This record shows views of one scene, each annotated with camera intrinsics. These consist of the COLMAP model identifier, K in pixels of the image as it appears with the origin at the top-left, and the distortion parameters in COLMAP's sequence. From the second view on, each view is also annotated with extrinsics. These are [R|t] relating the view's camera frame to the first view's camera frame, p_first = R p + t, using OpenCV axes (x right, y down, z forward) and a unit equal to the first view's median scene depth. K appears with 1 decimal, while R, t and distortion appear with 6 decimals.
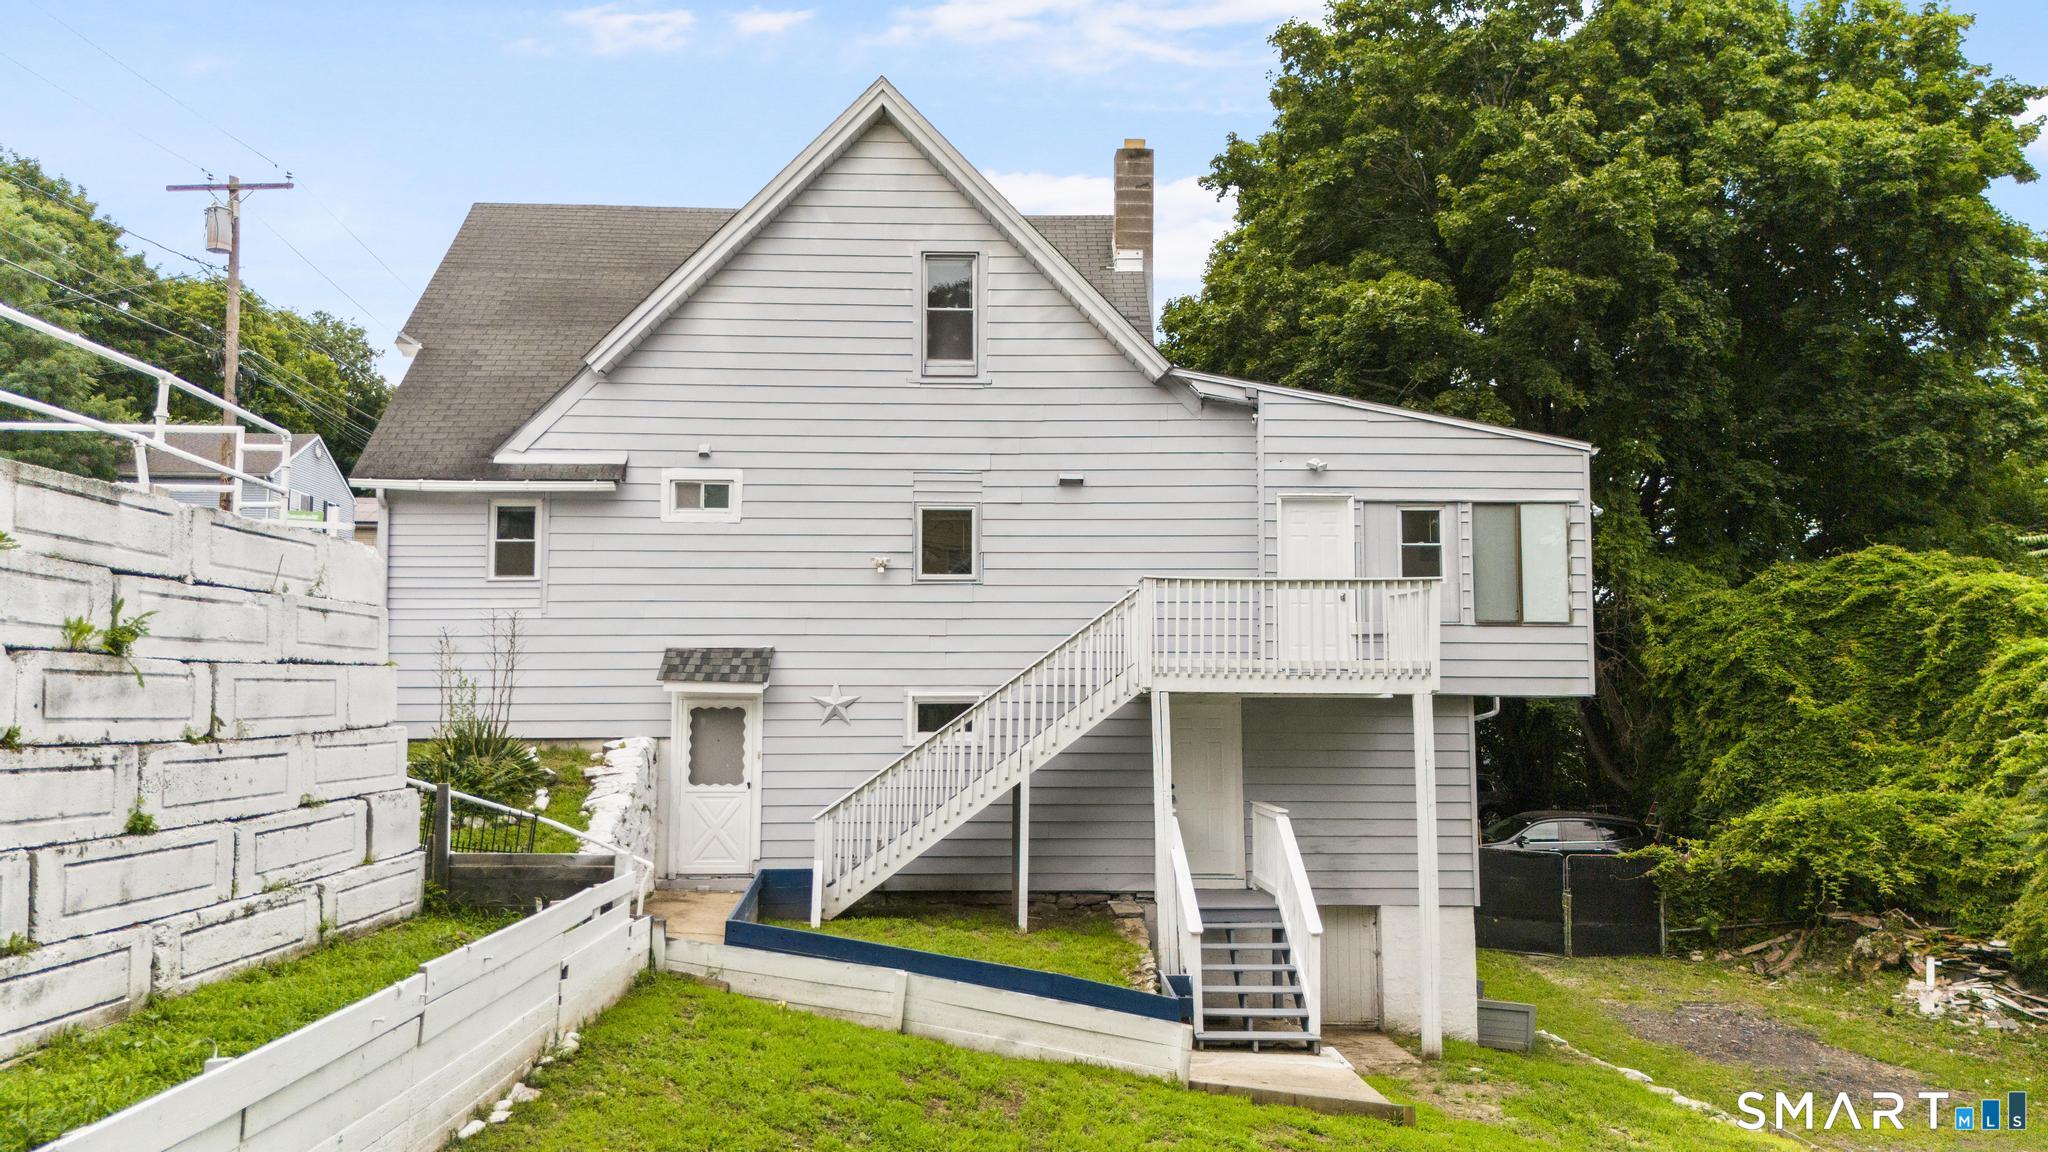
lens RADIAL K [[1509.7, 0, 1024.0], [0, 1509.7, 576.0], [0, 0, 1]] dist [0.051673, -0.002330]
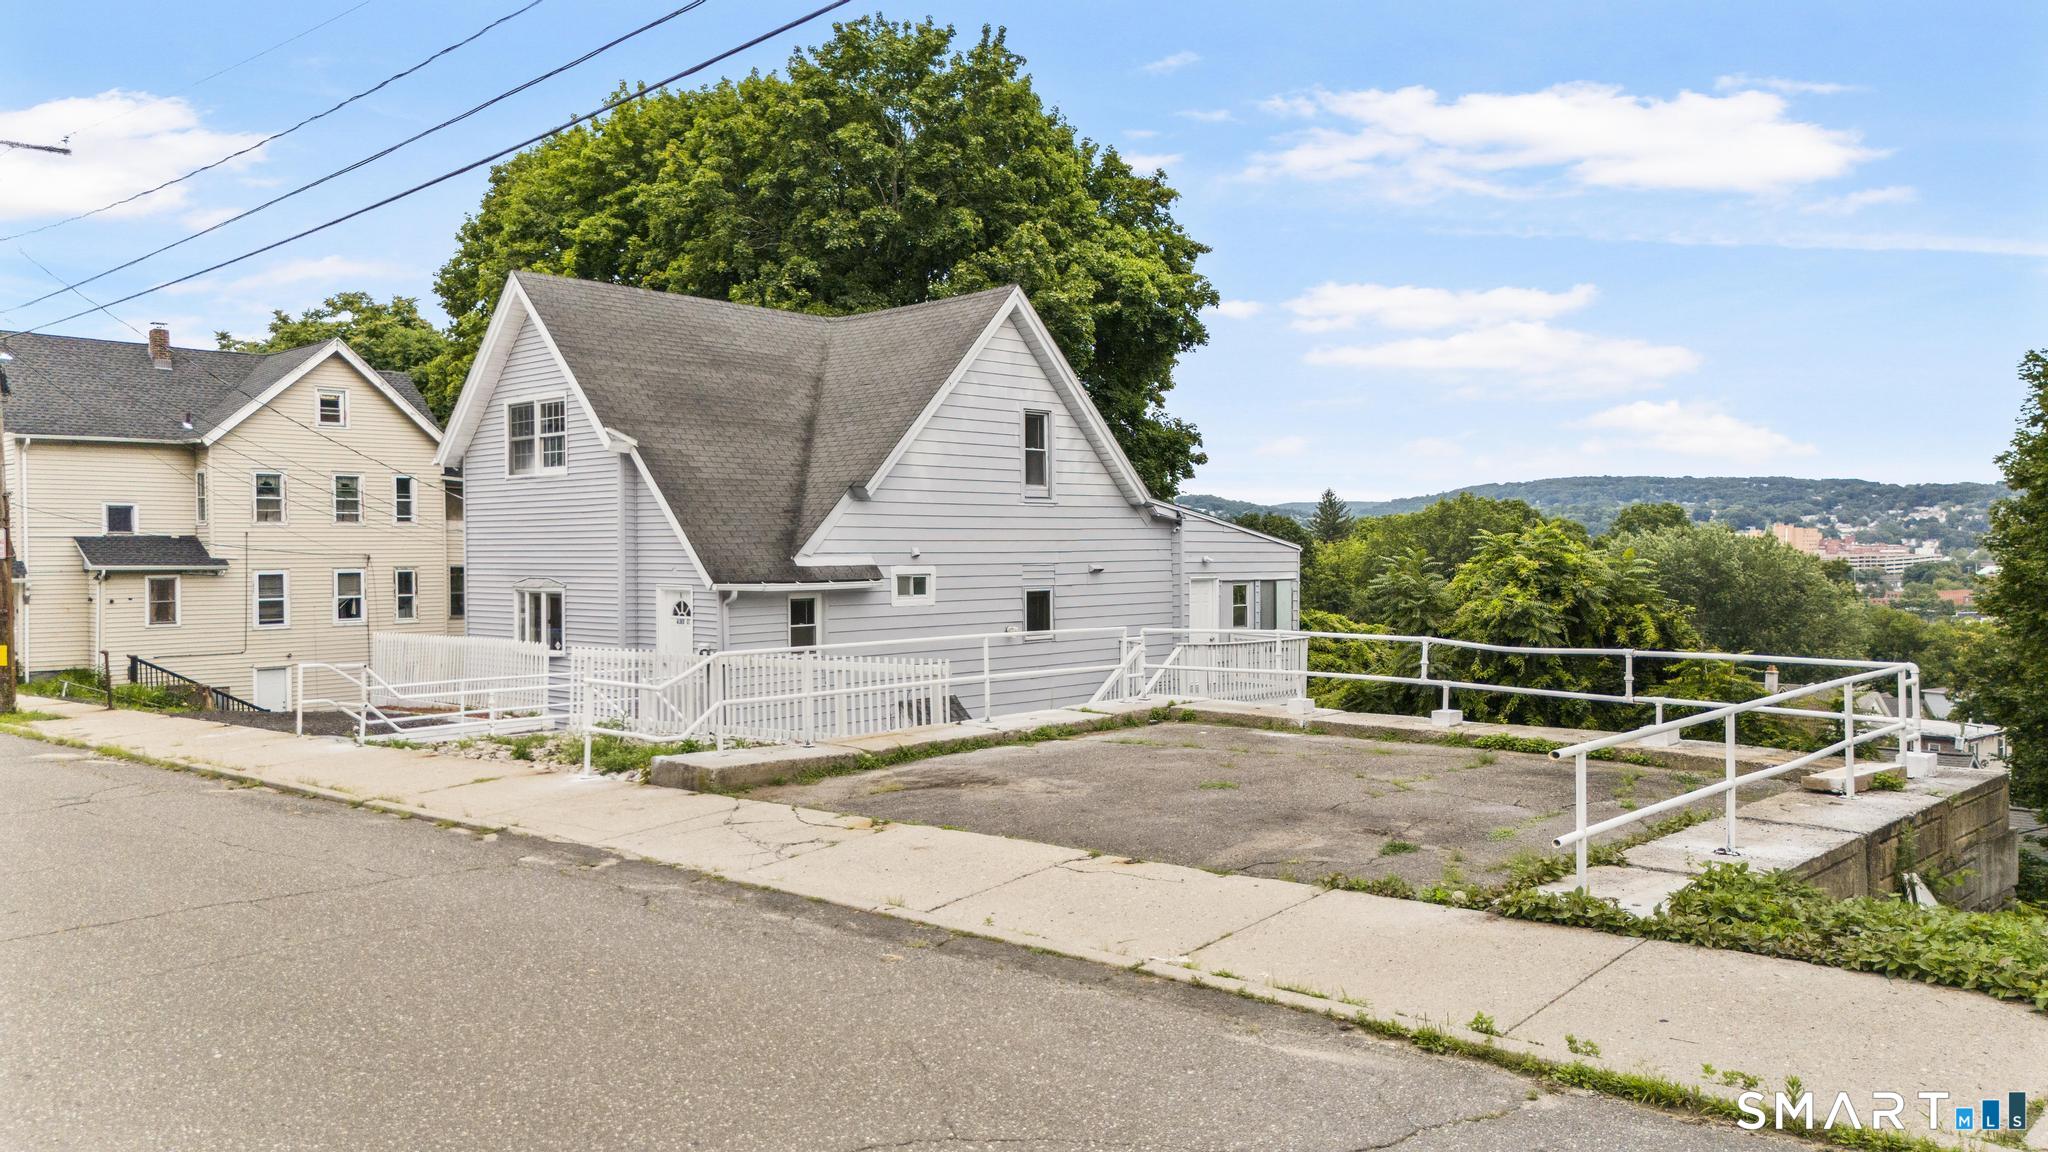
lens RADIAL K [[1479.8, 0, 1024.0], [0, 1479.8, 576.0], [0, 0, 1]] dist [0.001170, -0.000266]
pose [[0.710740, -0.019033, 0.703197, -1.068396], [-0.055006, 0.995070, 0.082528, -0.176133], [-0.701301, -0.097336, 0.706189, 0.003873]]
